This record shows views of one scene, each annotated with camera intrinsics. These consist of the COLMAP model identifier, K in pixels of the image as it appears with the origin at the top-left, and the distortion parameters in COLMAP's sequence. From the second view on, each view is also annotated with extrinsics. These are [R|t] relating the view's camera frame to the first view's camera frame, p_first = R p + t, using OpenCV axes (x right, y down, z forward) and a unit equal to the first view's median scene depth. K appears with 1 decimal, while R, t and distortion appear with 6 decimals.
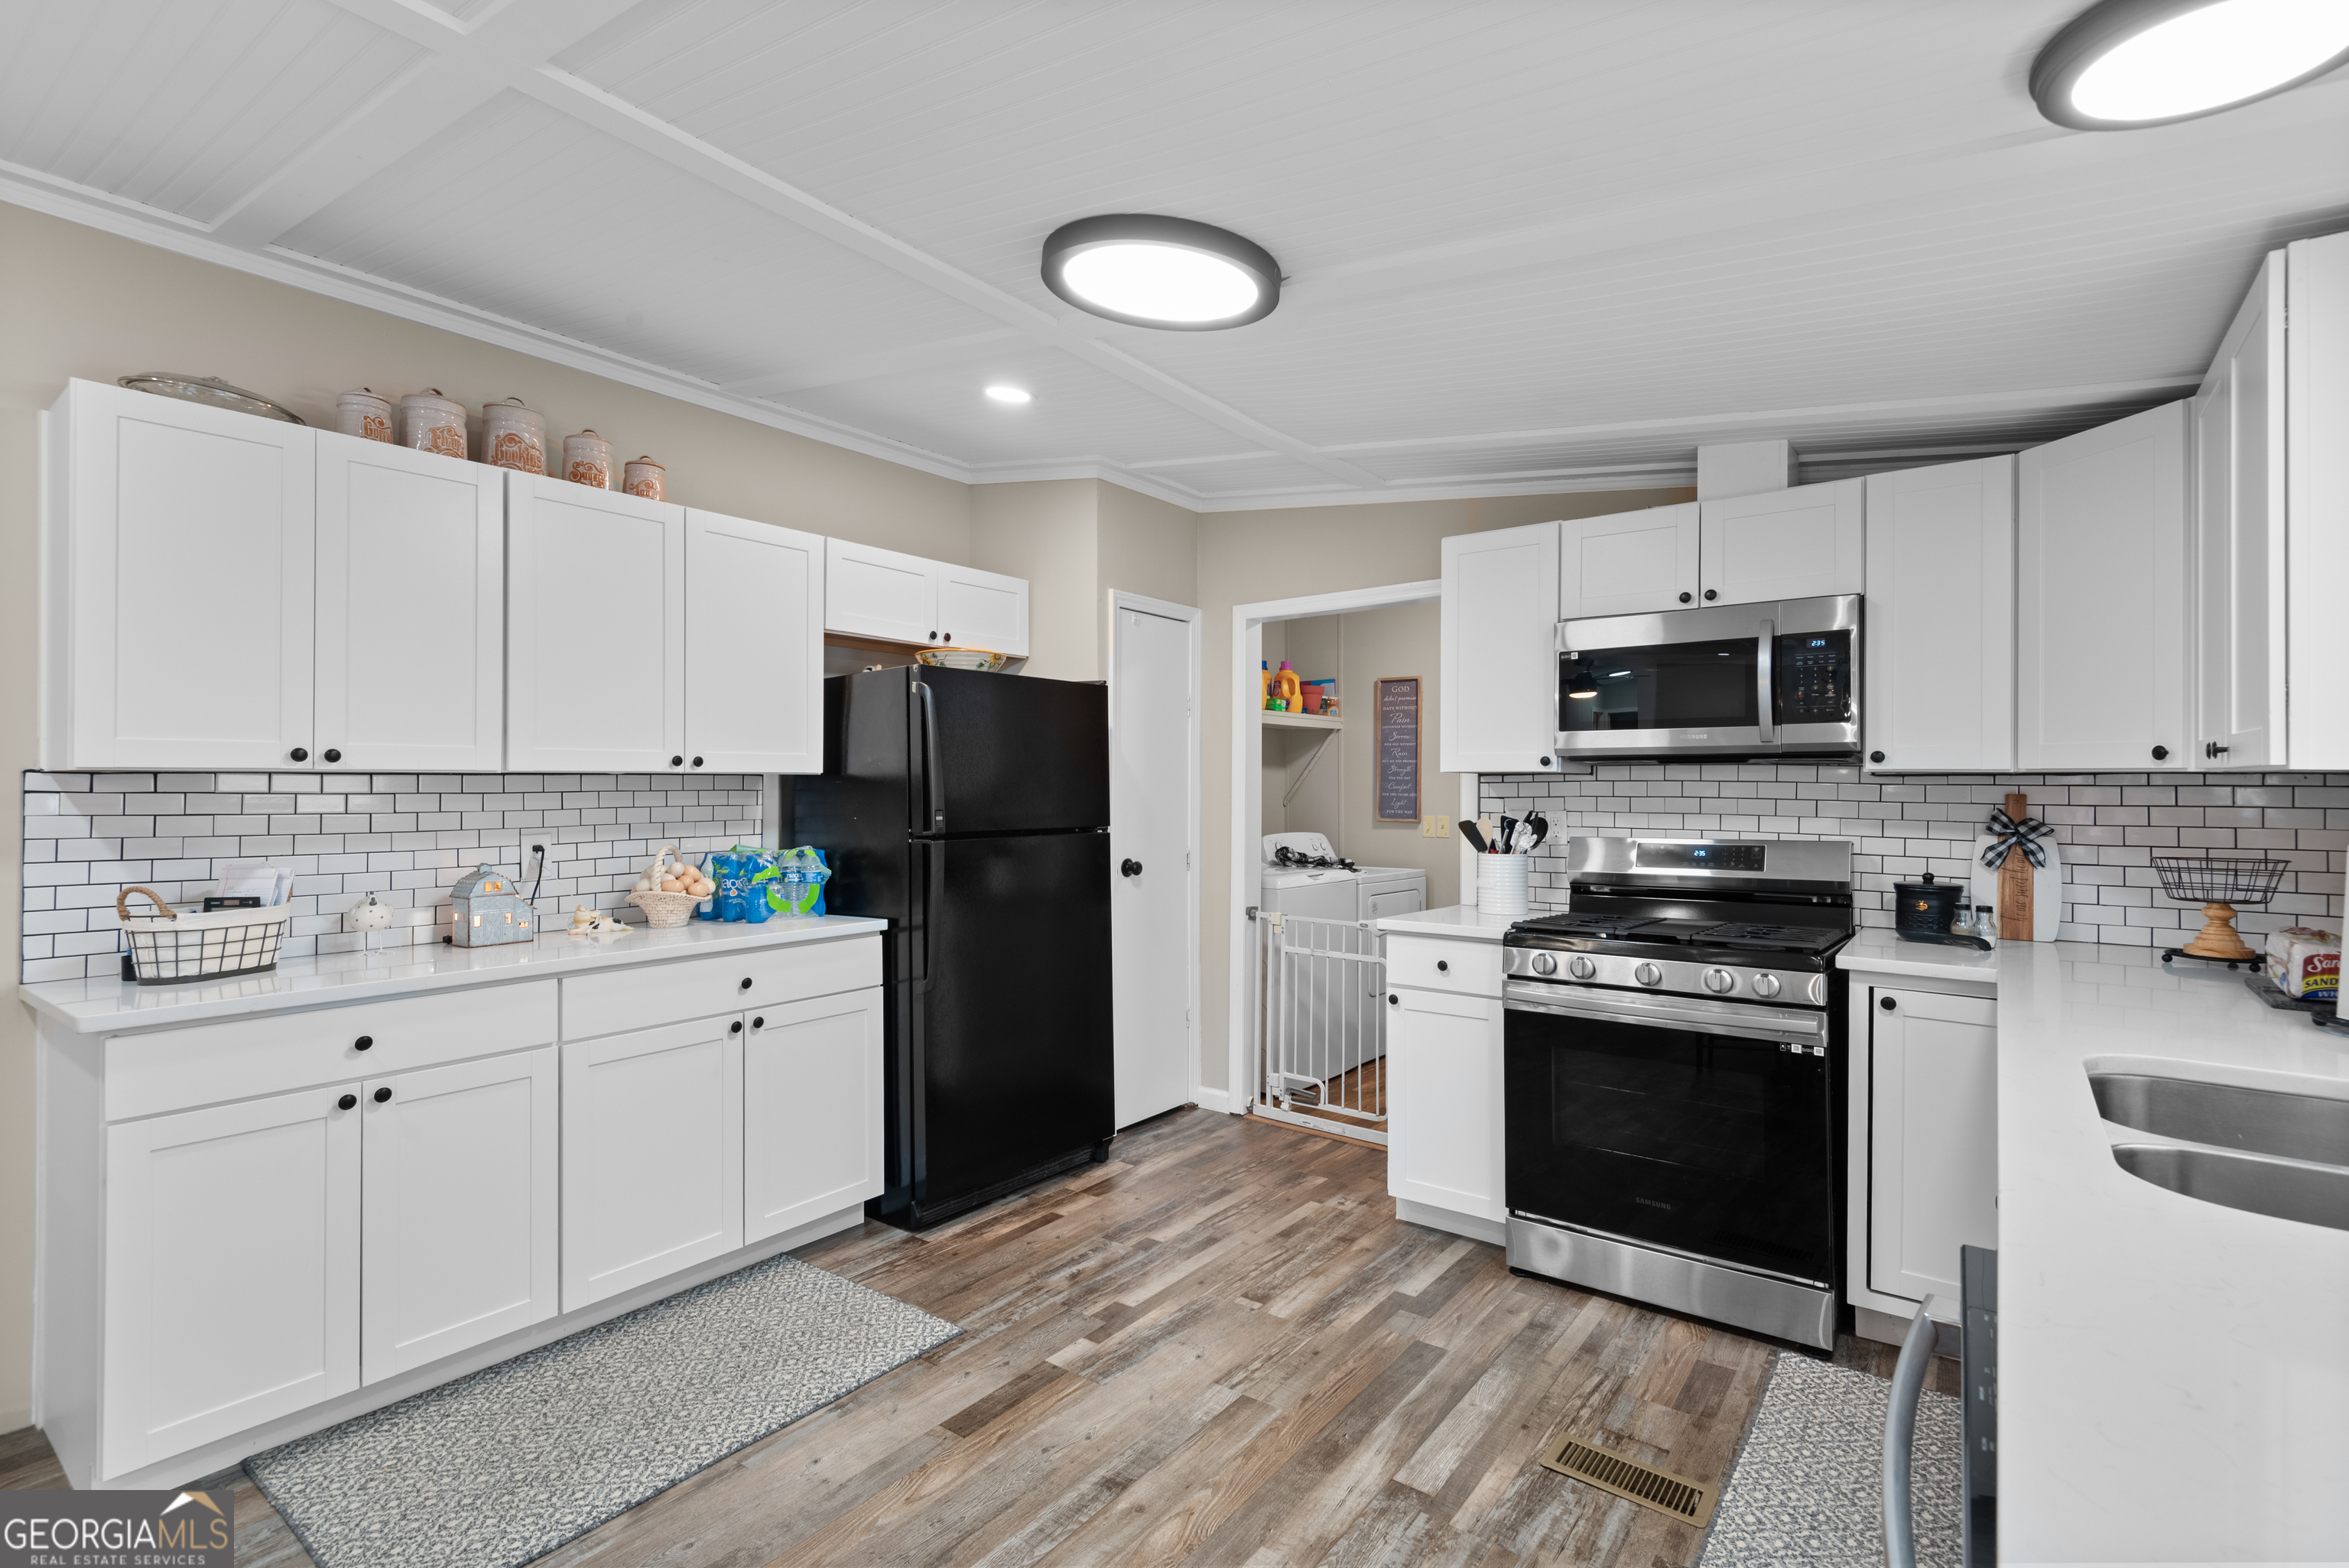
lens RADIAL K [[1067.3, 0, 1189.6], [0, 1067.3, 777.7], [0, 0, 1]] dist [0.026665, -0.015691]
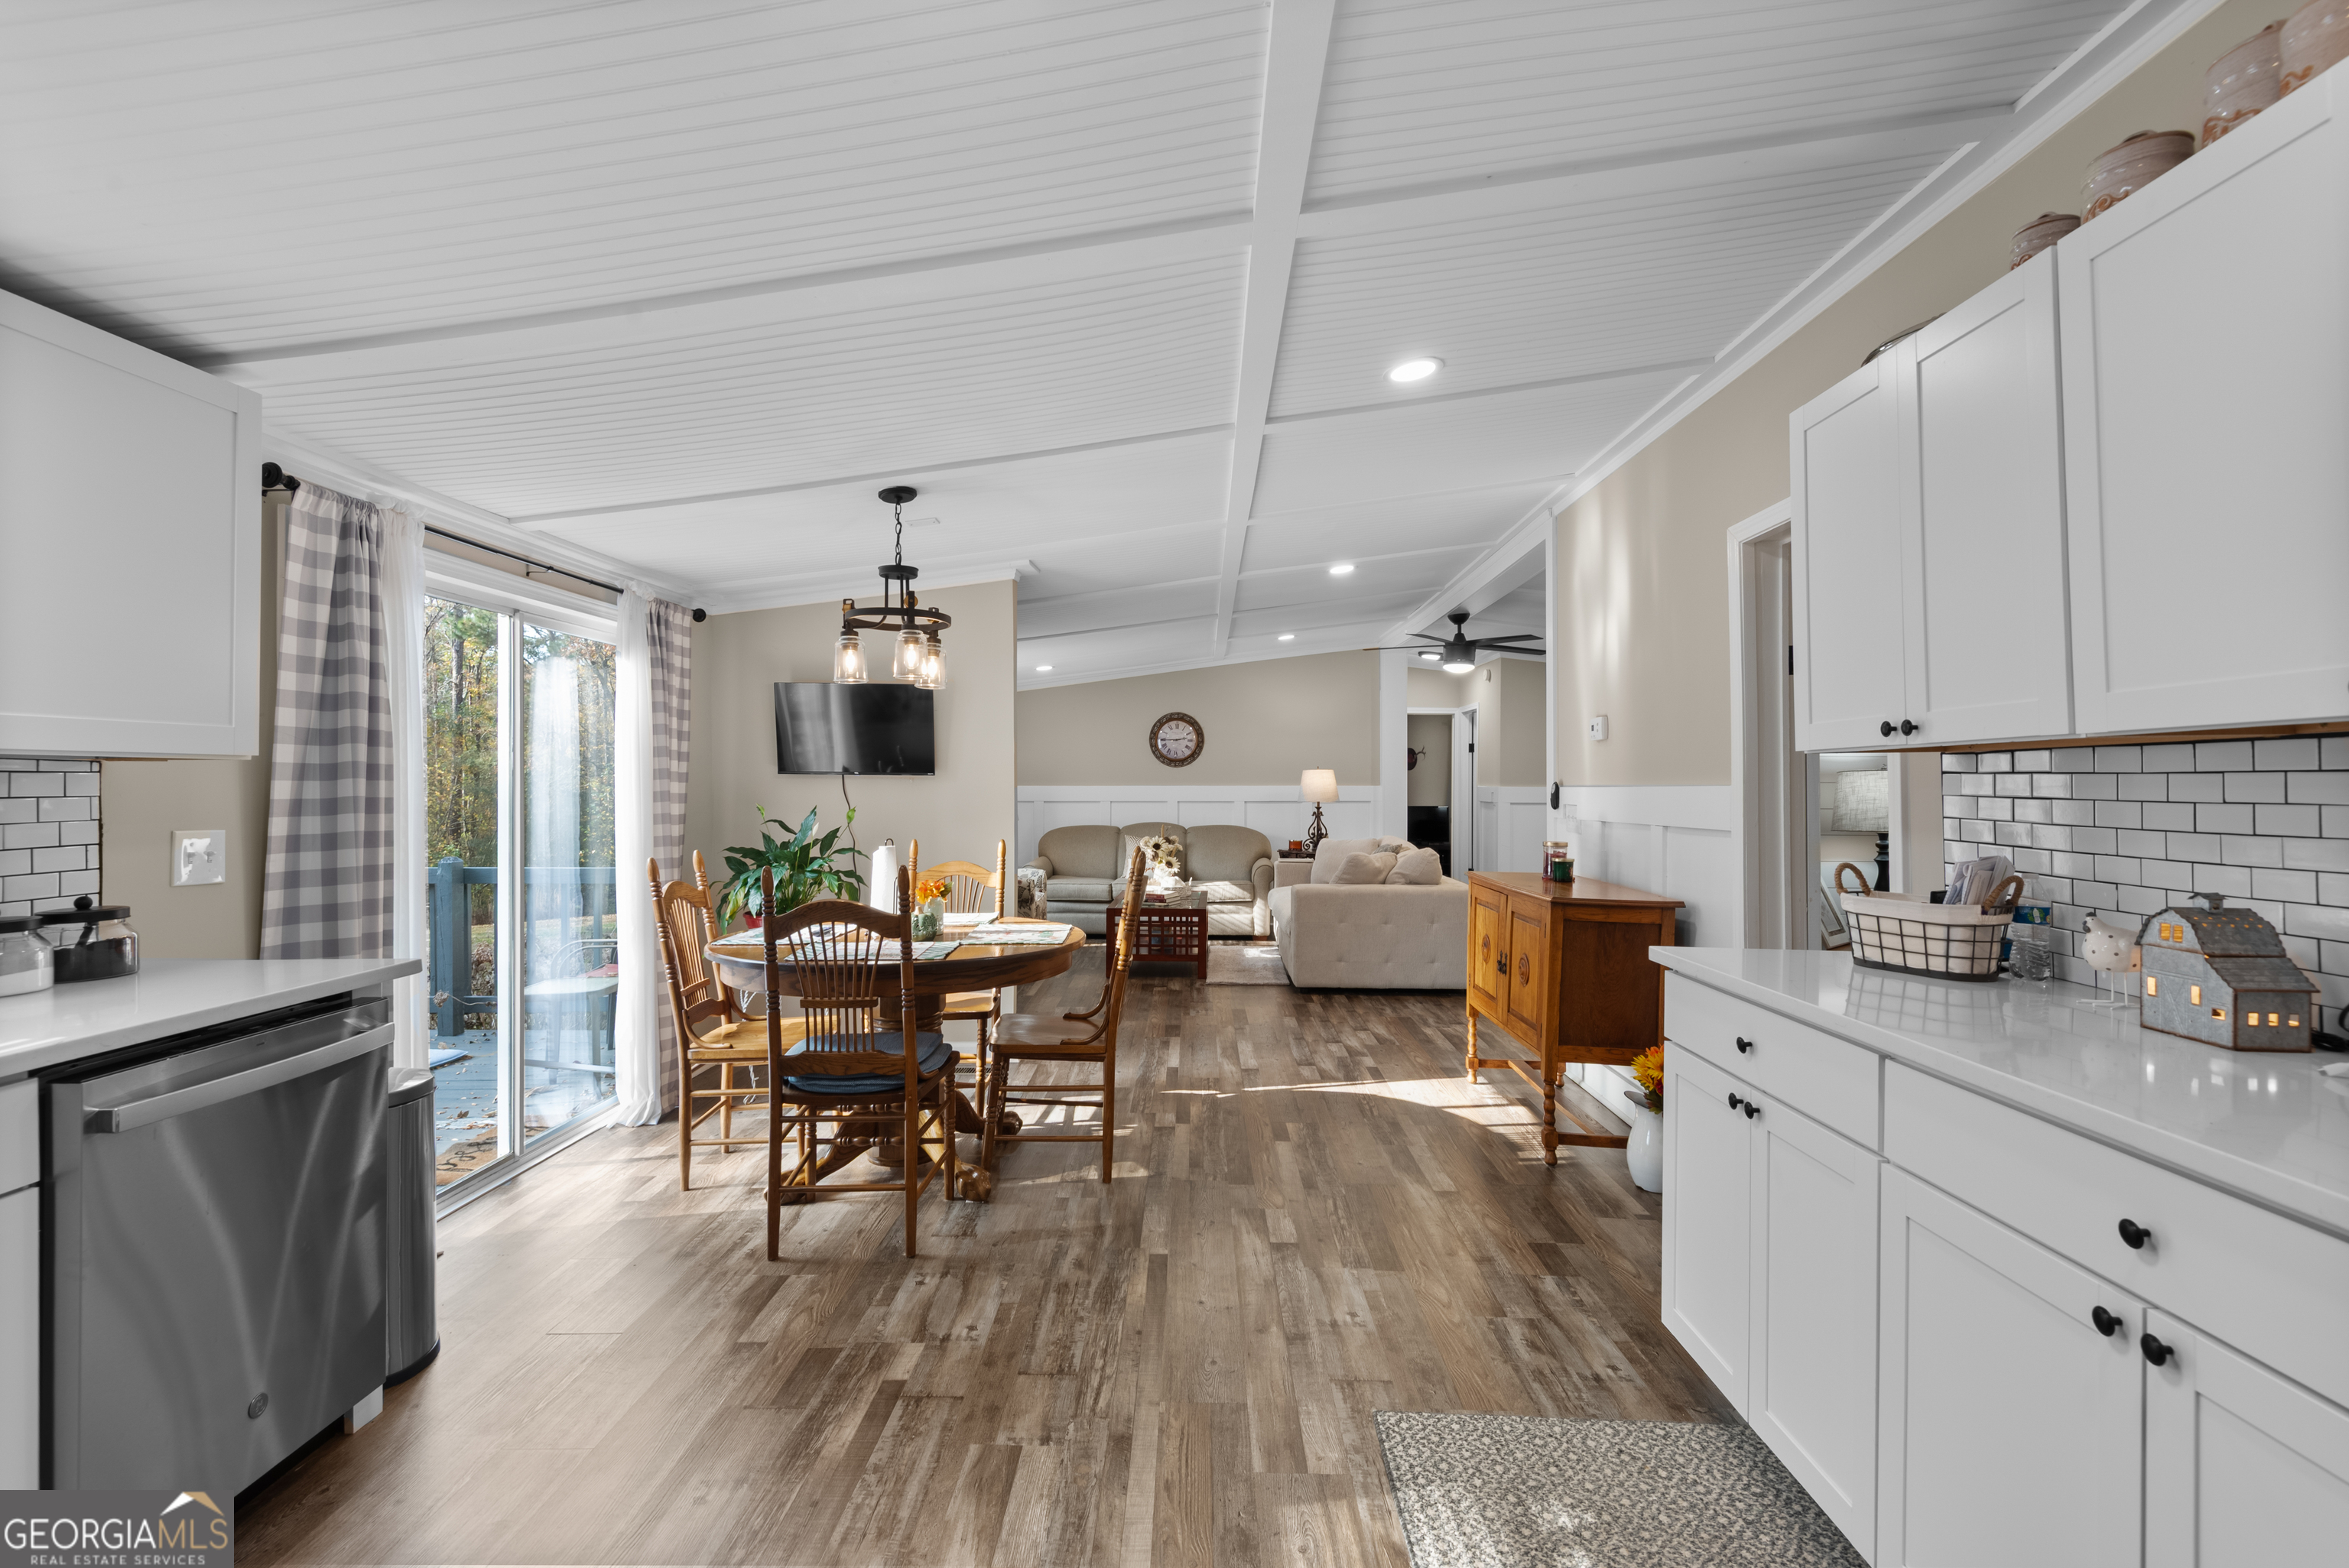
lens RADIAL K [[1067.3, 0, 1134.0], [0, 1067.3, 772.8], [0, 0, 1]] dist [0.026665, -0.015691]
pose [[-0.832725, -0.004243, -0.553670, 0.124805], [0.009520, 0.999713, -0.021981, 0.020577], [0.553605, -0.023575, -0.832446, 1.064462]]
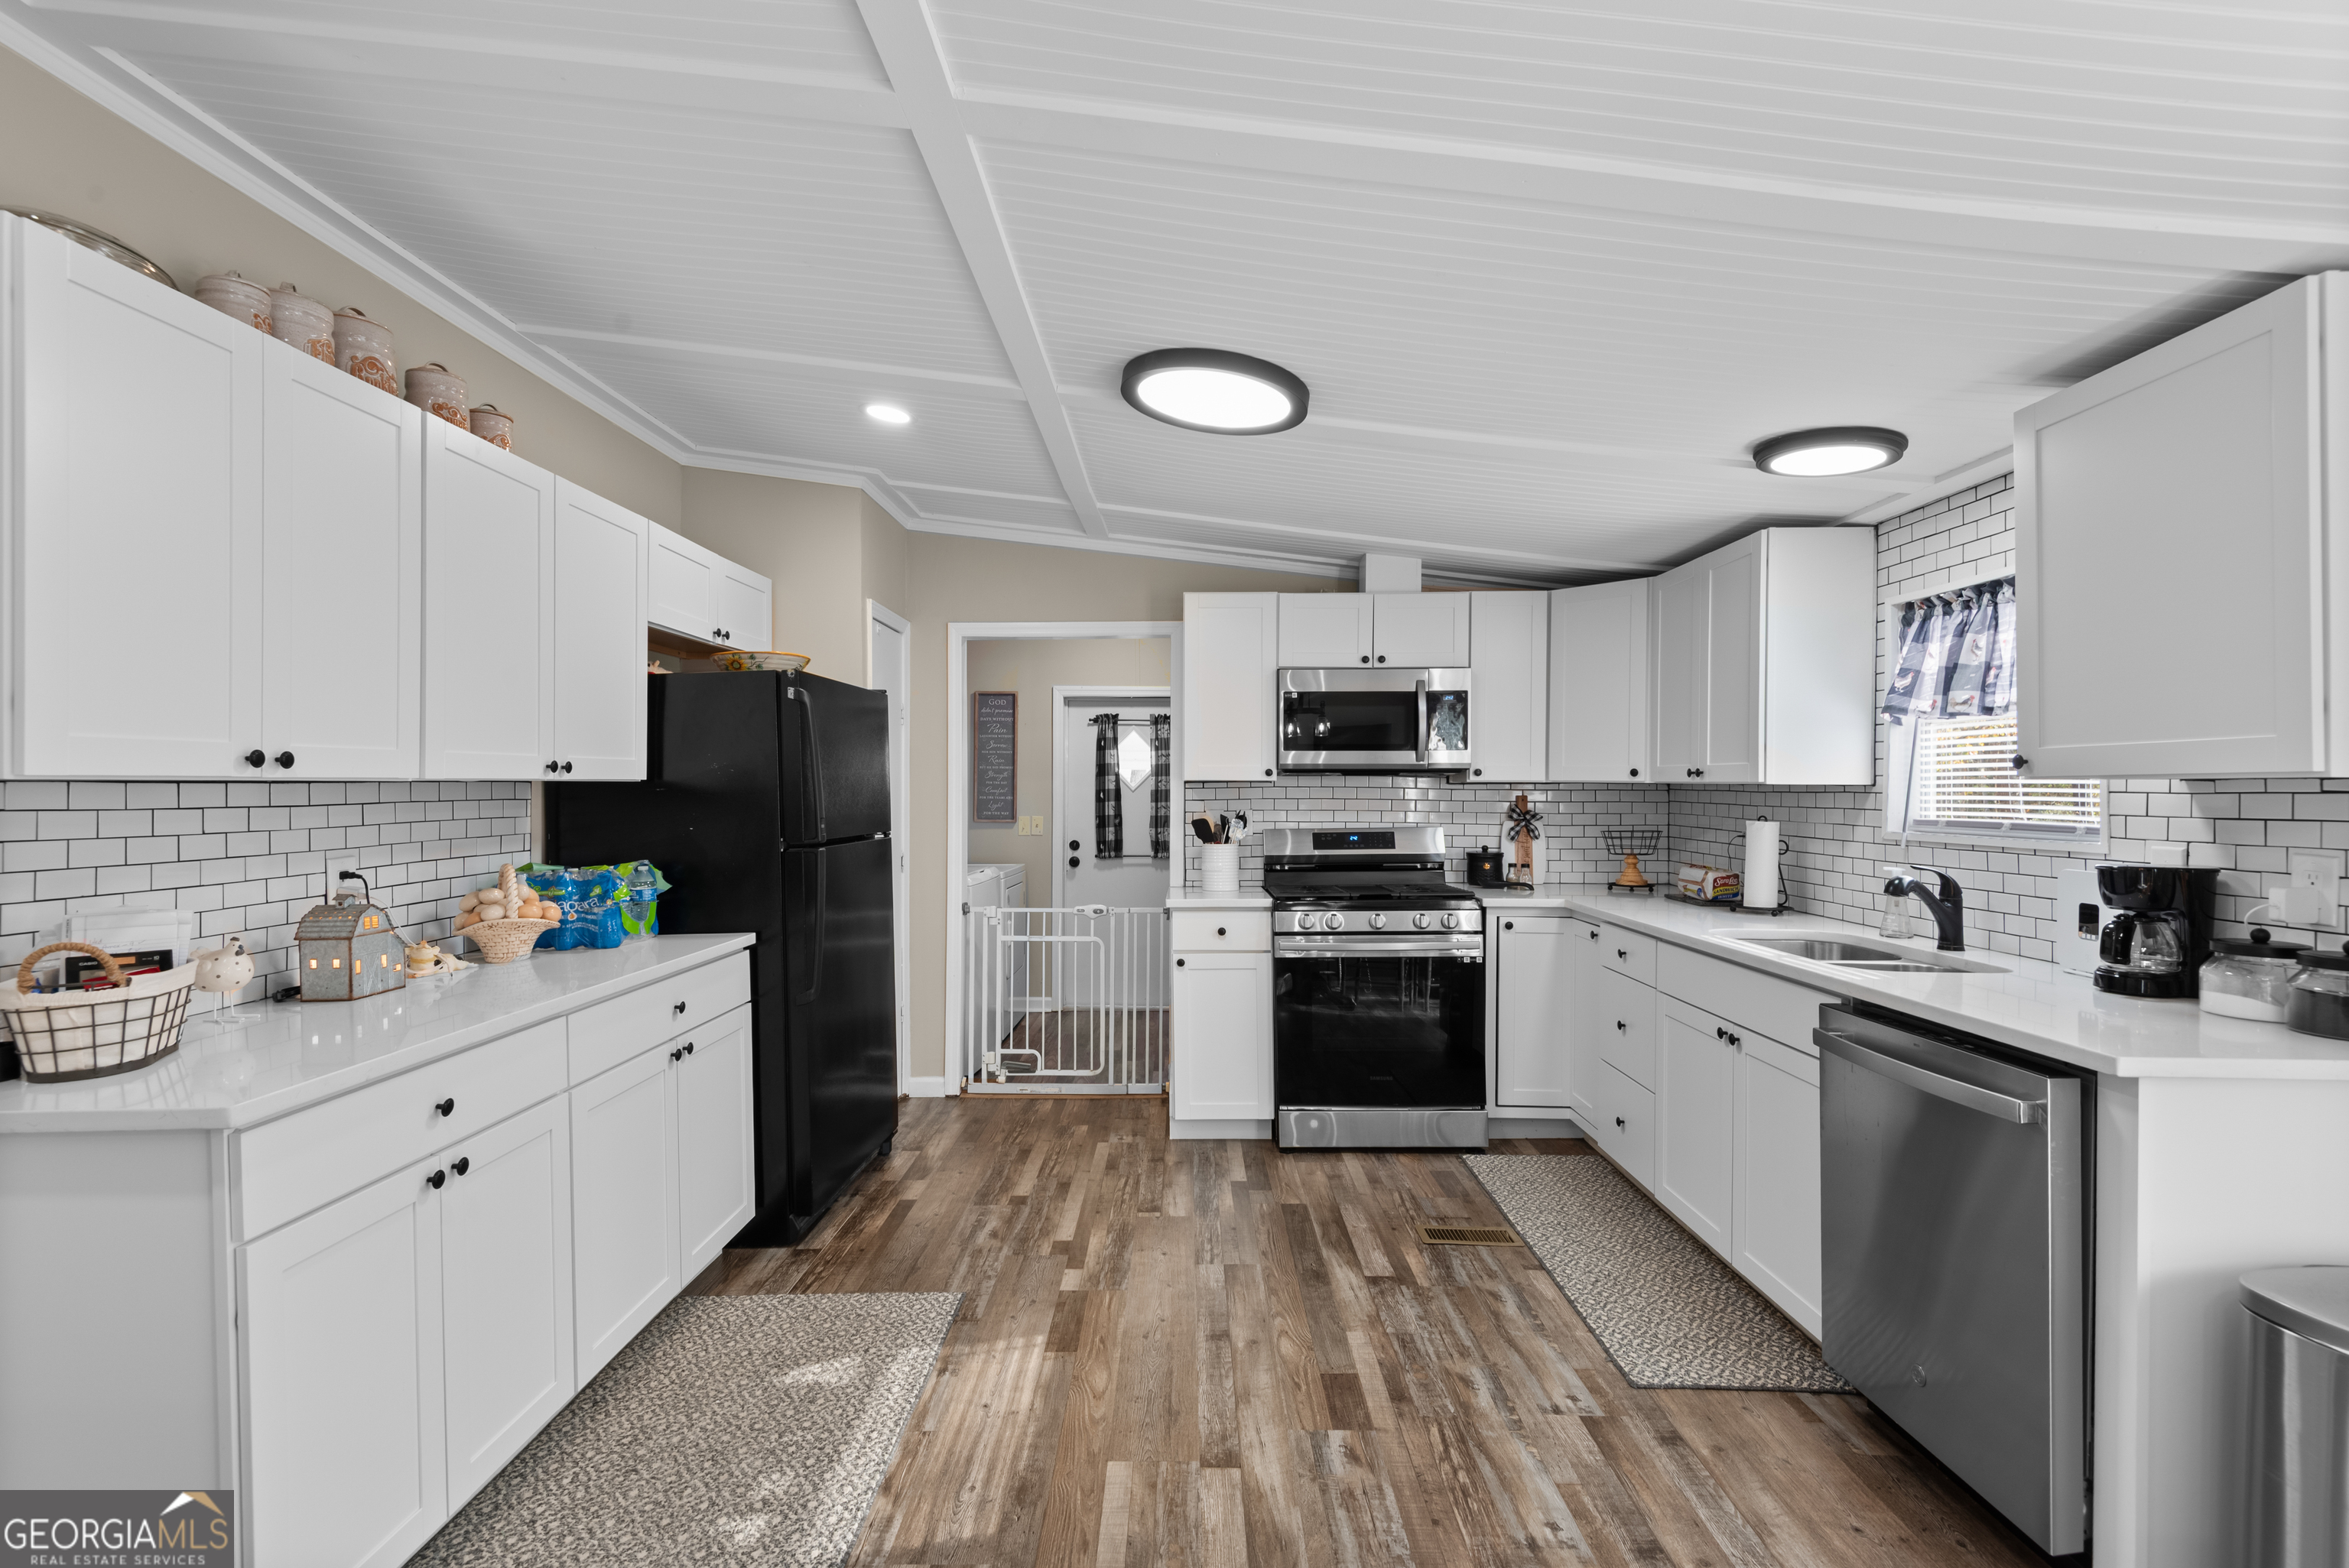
lens RADIAL K [[1067.3, 0, 1172.8], [0, 1067.3, 787.9], [0, 0, 1]] dist [0.026665, -0.015691]
pose [[0.809936, -0.001995, 0.586515, -0.573946], [-0.003170, 0.999965, 0.007778, -0.006610], [-0.586510, -0.008159, 0.809901, -0.002111]]
